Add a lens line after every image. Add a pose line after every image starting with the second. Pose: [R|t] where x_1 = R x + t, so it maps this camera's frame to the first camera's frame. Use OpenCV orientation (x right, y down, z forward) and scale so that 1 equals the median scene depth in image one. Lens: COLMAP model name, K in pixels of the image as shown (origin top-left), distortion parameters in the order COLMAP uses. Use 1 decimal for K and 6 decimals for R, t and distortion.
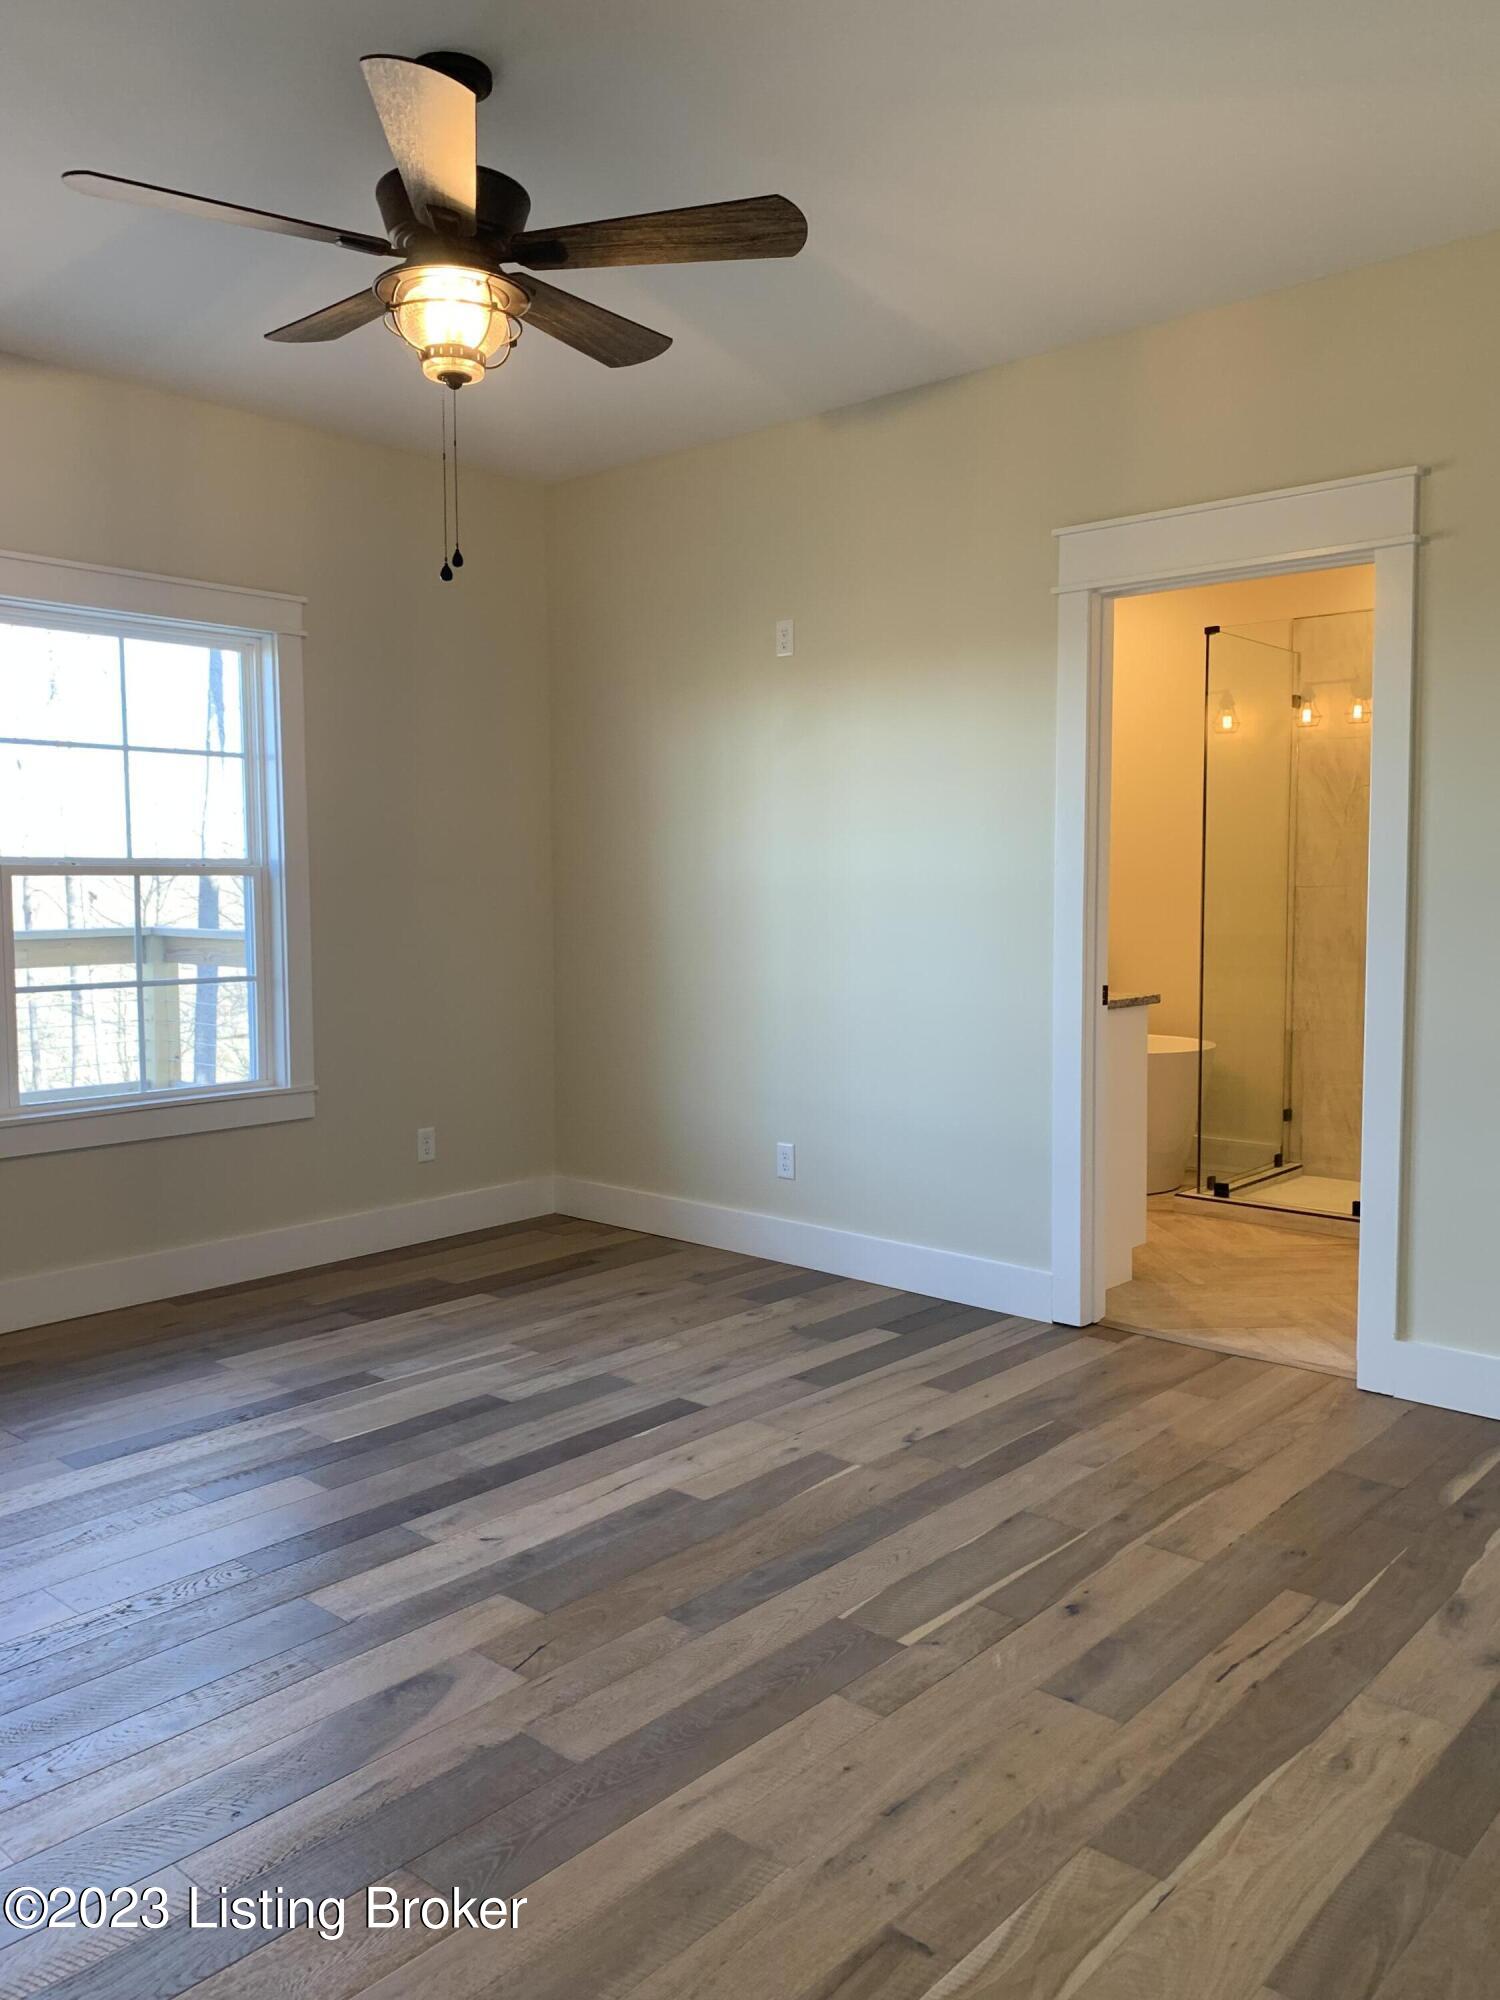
lens RADIAL K [[1525.8, 0, 750.0], [0, 1525.8, 1000.0], [0, 0, 1]] dist [-0.005763, -0.001552]
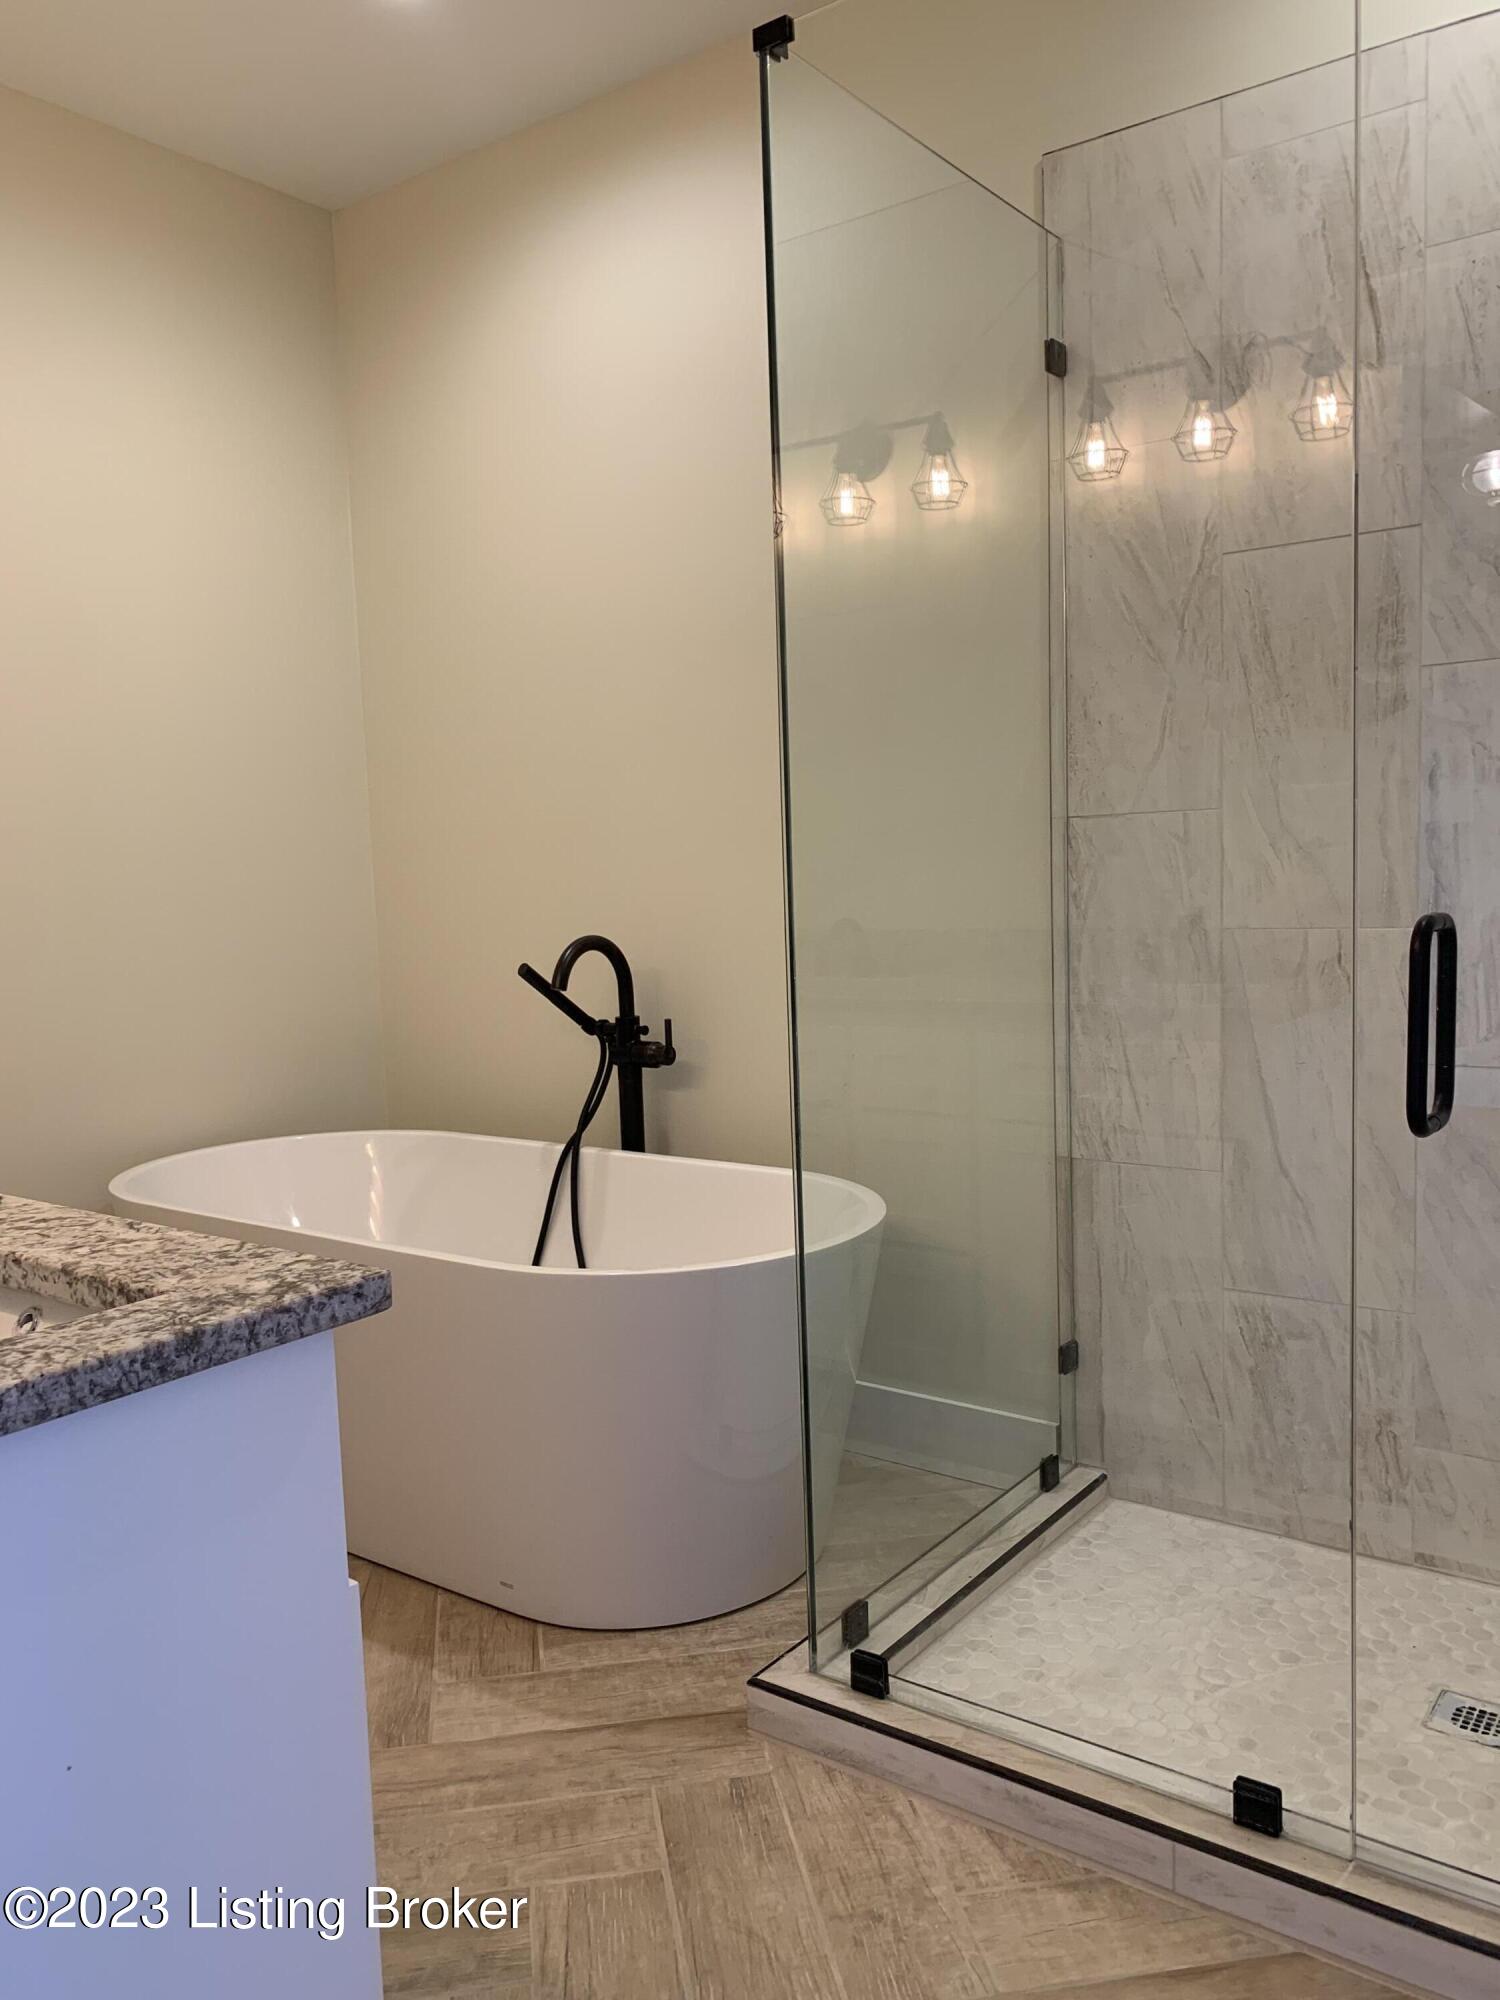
lens RADIAL K [[1561.6, 0, 750.0], [0, 1561.6, 1000.0], [0, 0, 1]] dist [0.030840, -0.001324]
pose [[0.994479, -0.039980, 0.097023, 0.227138], [0.037227, 0.998856, 0.030025, -0.040270], [-0.098113, -0.026248, 0.994829, 0.580346]]
